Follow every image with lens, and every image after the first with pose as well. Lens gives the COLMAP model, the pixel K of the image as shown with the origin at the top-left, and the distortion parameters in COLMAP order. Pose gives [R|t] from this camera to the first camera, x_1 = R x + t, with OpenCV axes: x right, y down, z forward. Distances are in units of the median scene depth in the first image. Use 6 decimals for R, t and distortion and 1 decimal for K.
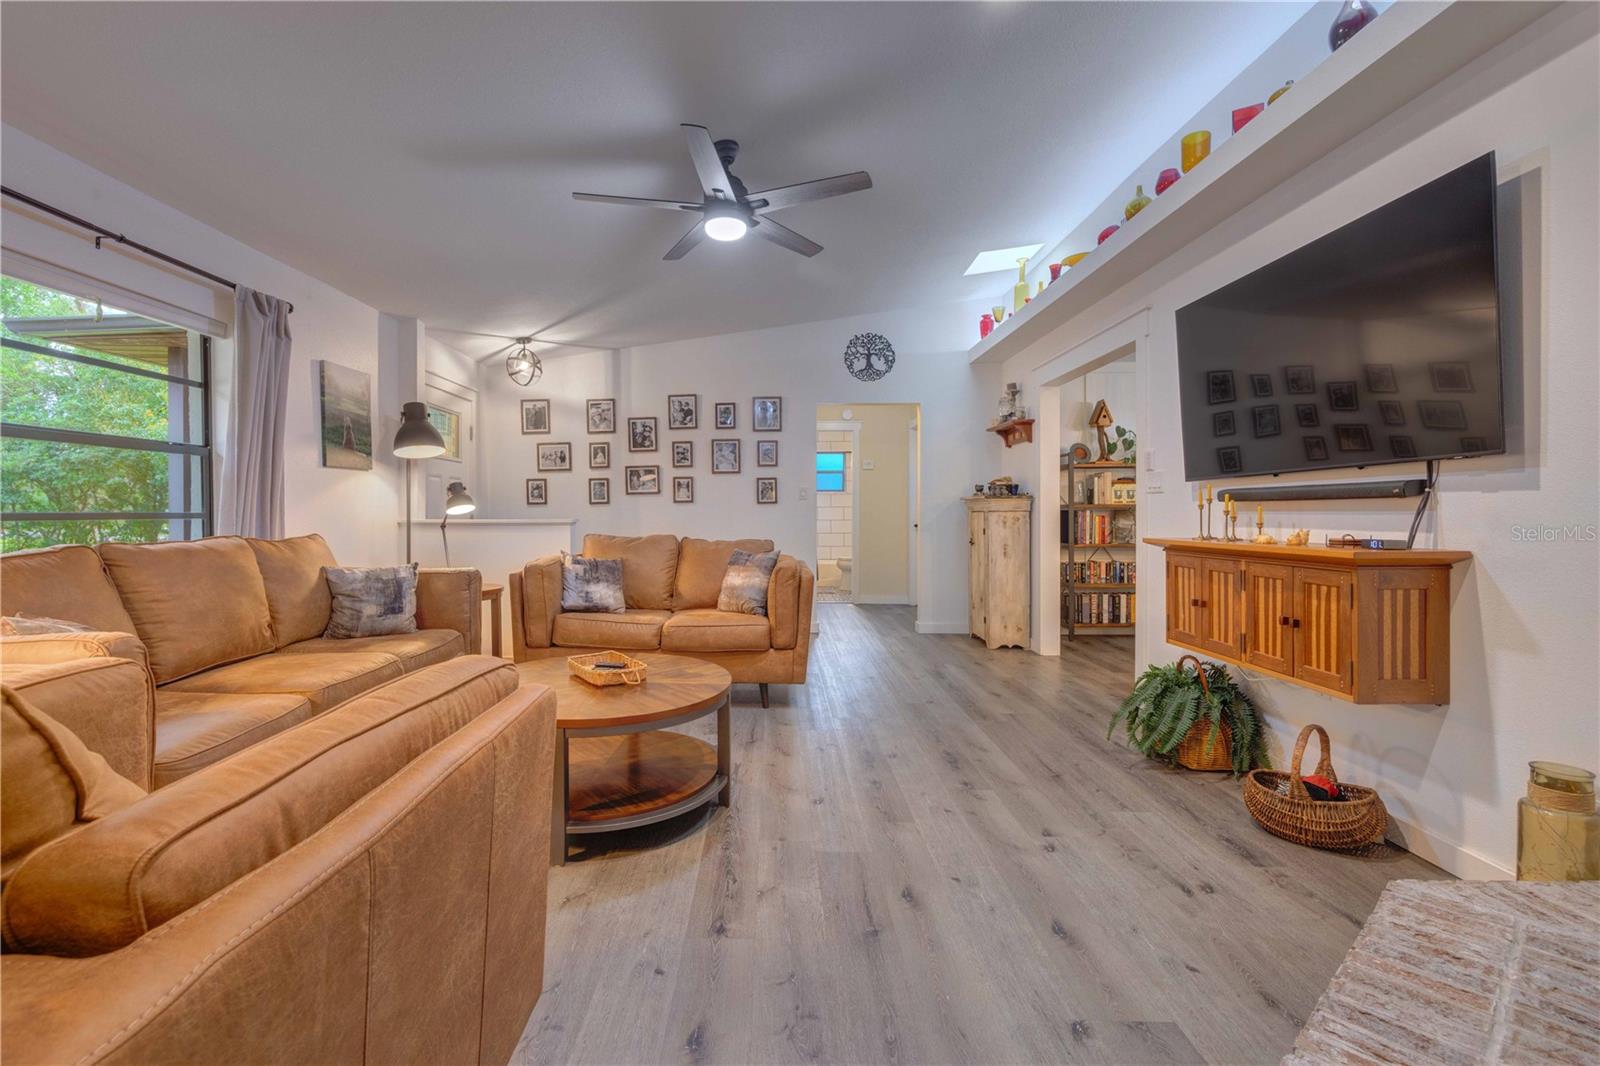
lens RADIAL K [[659.8, 0, 756.6], [0, 659.8, 516.3], [0, 0, 1]] dist [0.003855, -0.000540]
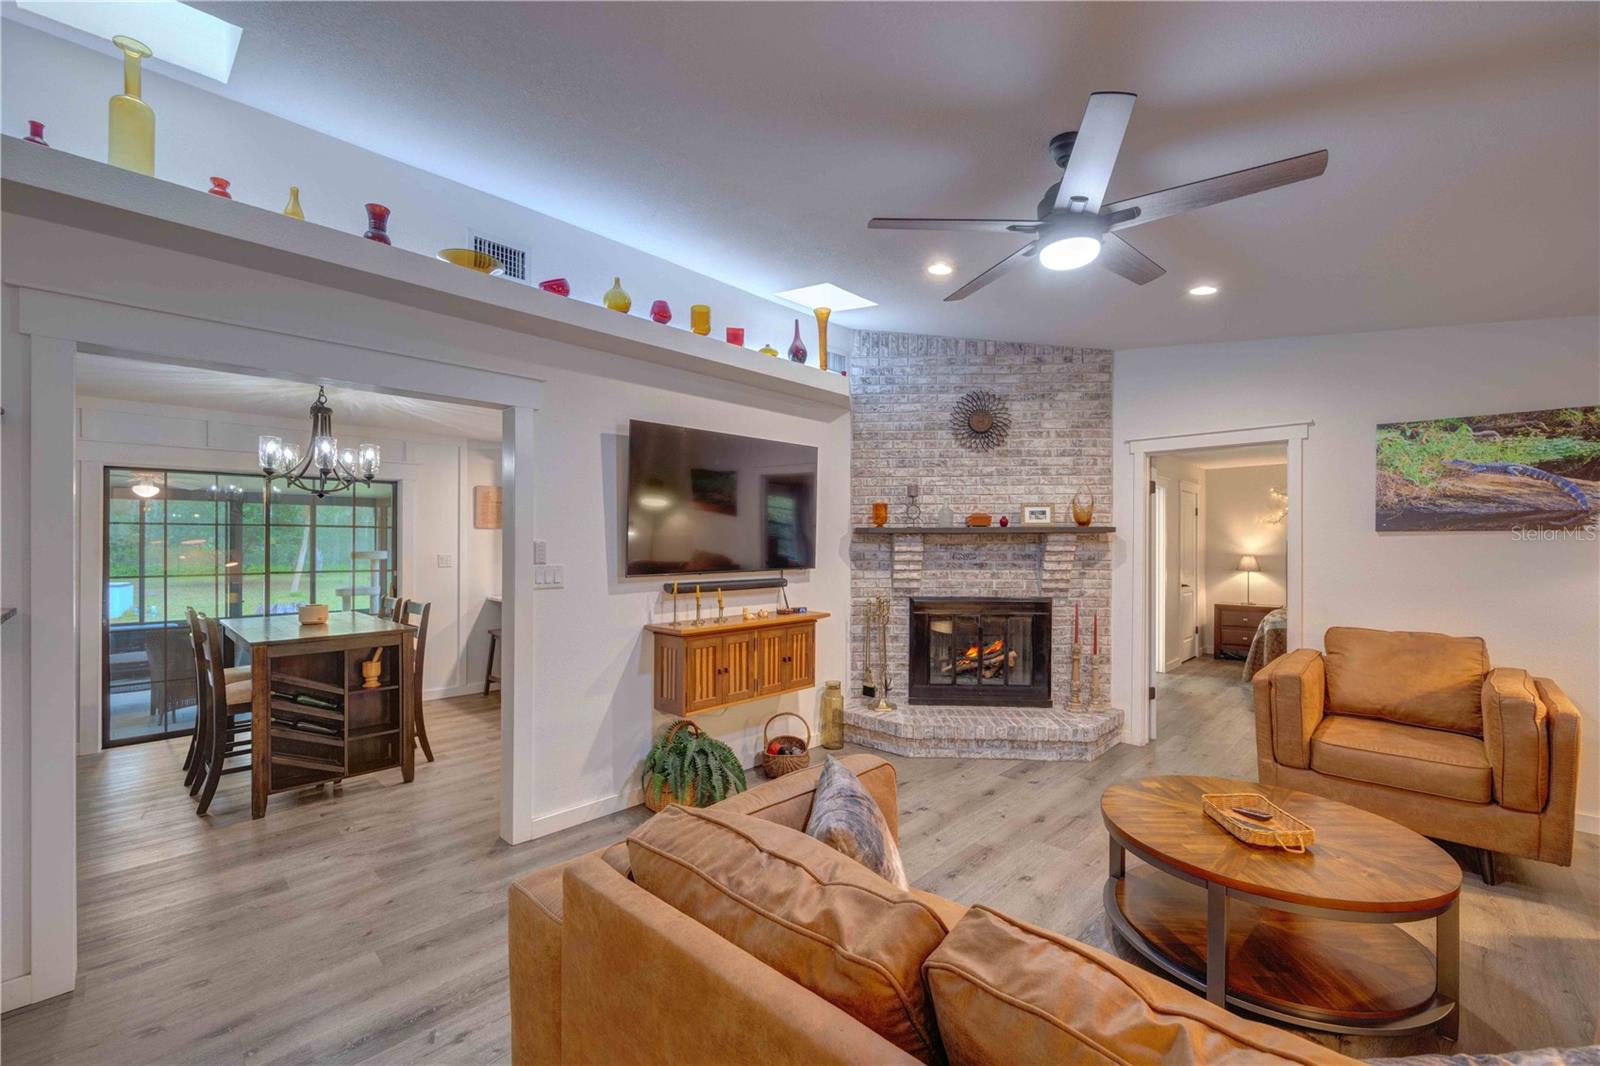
lens RADIAL K [[659.8, 0, 799.4], [0, 659.8, 545.5], [0, 0, 1]] dist [0.003855, -0.000540]
pose [[-0.736225, 0.004913, 0.676719, -0.190392], [0.006186, 0.999981, -0.000530, -0.065695], [-0.676709, 0.003796, -0.736241, 1.037562]]
